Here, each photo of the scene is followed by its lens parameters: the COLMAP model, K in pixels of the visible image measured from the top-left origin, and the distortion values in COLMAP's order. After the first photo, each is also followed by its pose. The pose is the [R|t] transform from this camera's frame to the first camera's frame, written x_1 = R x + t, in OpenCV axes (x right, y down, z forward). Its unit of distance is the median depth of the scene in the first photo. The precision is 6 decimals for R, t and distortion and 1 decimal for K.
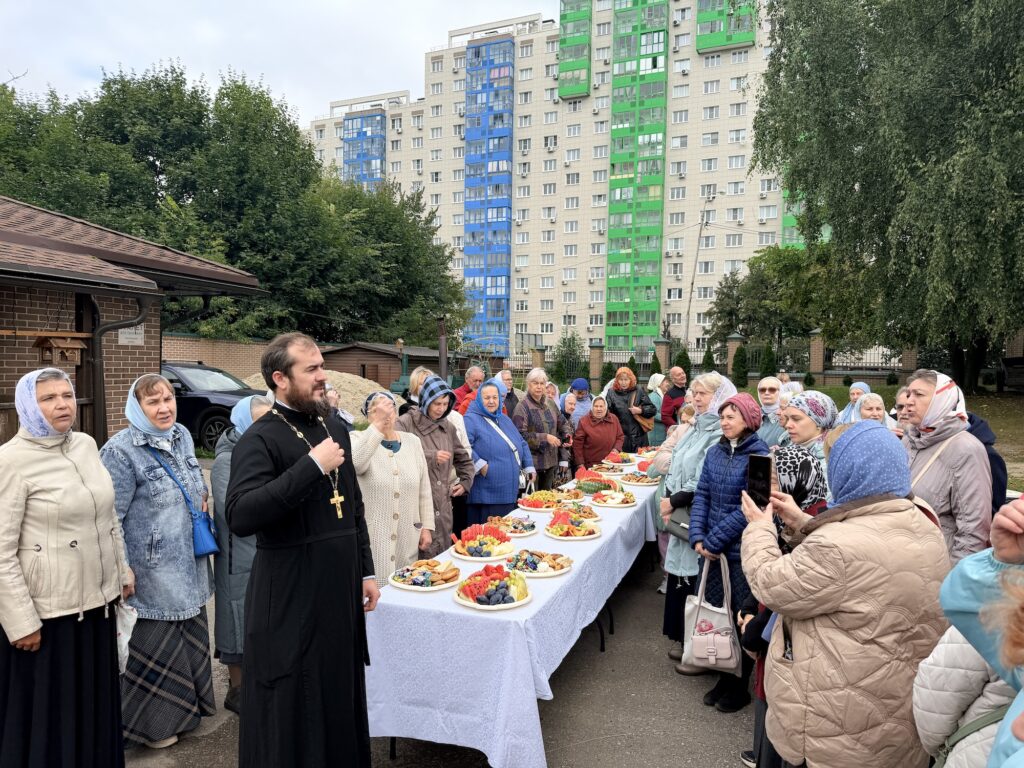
lens RADIAL K [[730.9, 0, 512.0], [0, 730.9, 384.0], [0, 0, 1]] dist [0.233543, -0.188963]
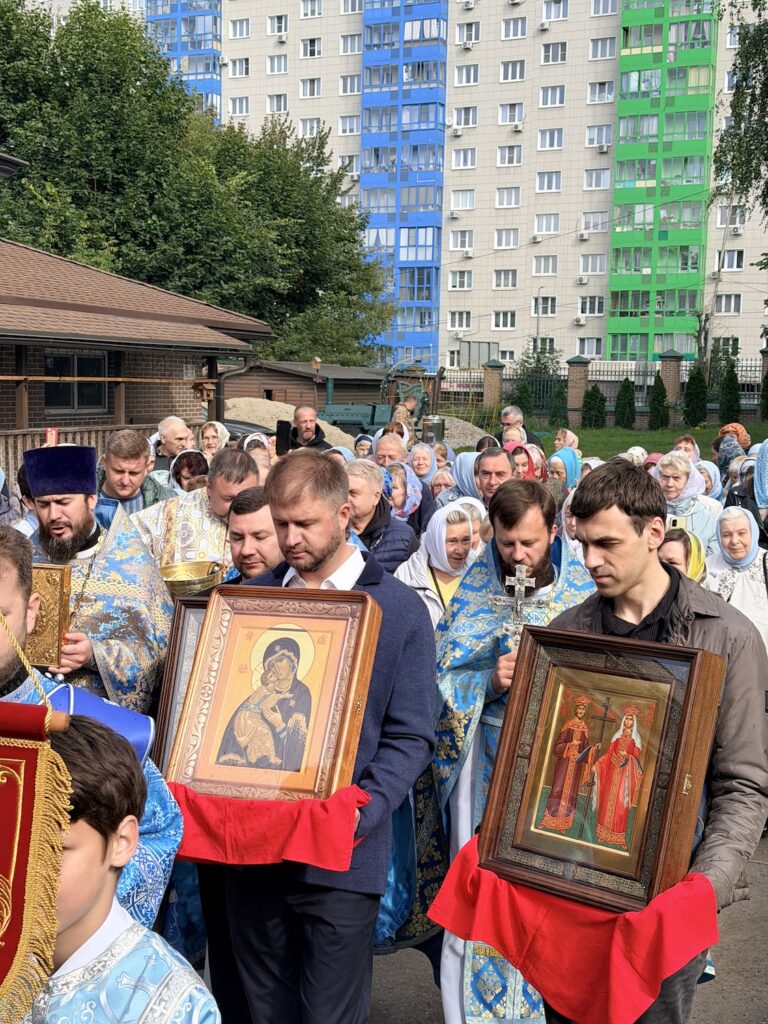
lens RADIAL K [[1417.1, 0, 384.0], [0, 1417.1, 512.0], [0, 0, 1]] dist [0.192004, -0.066967]
pose [[0.999360, 0.007362, -0.034998, -0.006889], [-0.005056, 0.997837, 0.065537, 0.000905], [0.035404, -0.065319, 0.997236, -0.125869]]
